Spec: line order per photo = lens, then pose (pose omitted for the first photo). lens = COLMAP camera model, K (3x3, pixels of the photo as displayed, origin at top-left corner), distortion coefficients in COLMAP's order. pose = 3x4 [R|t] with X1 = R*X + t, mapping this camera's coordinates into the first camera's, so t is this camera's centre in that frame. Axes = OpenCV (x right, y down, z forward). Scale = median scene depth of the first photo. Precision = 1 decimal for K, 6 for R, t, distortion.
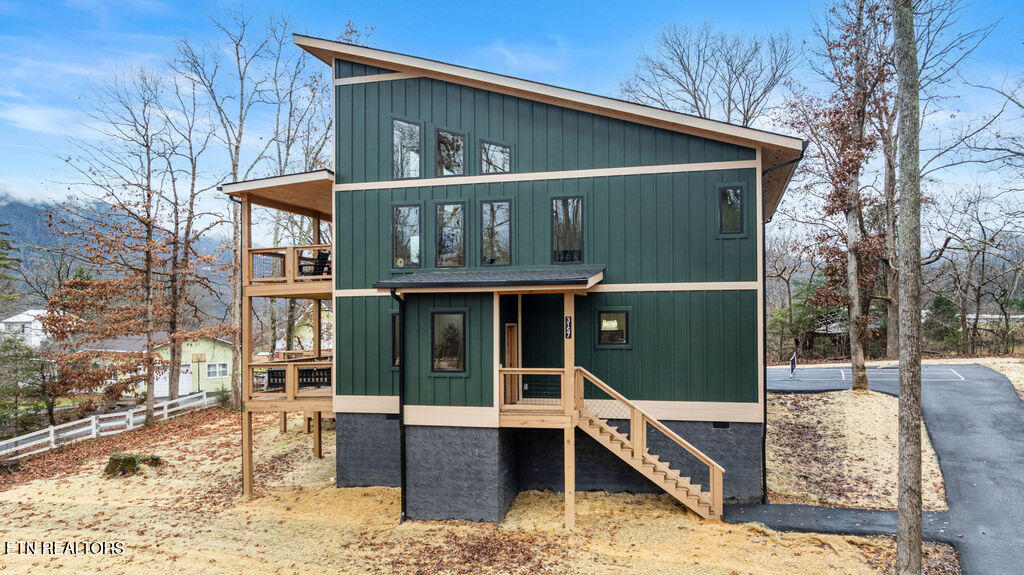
lens RADIAL K [[722.9, 0, 512.0], [0, 722.9, 287.5], [0, 0, 1]] dist [-0.024636, -0.000508]
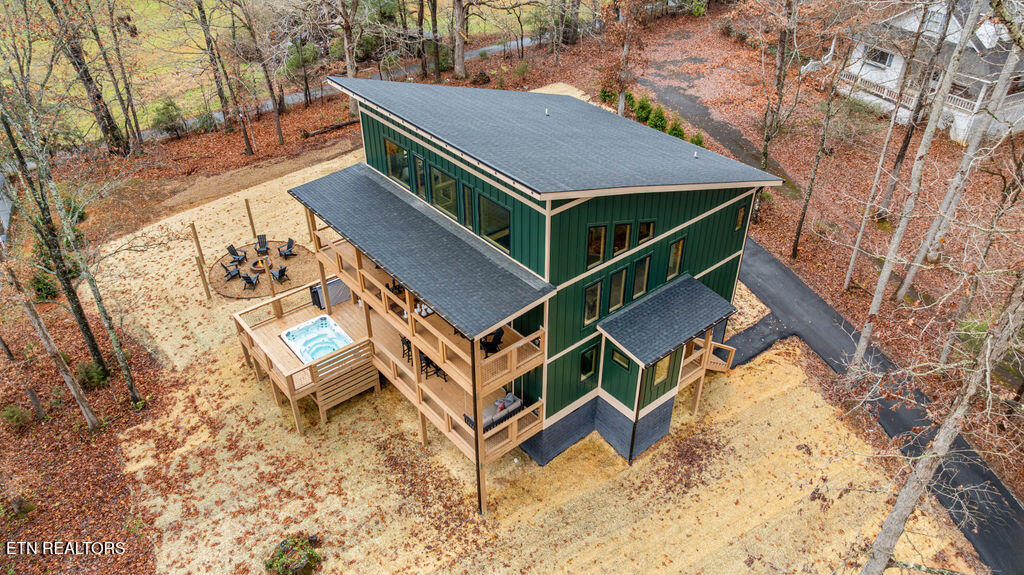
lens RADIAL K [[722.9, 0, 512.0], [0, 722.9, 287.5], [0, 0, 1]] dist [-0.024636, -0.000508]
pose [[0.592613, -0.453500, 0.665694, -1.184924], [-0.015538, 0.819858, 0.572356, -0.909950], [-0.805338, -0.349529, 0.478812, 0.556916]]
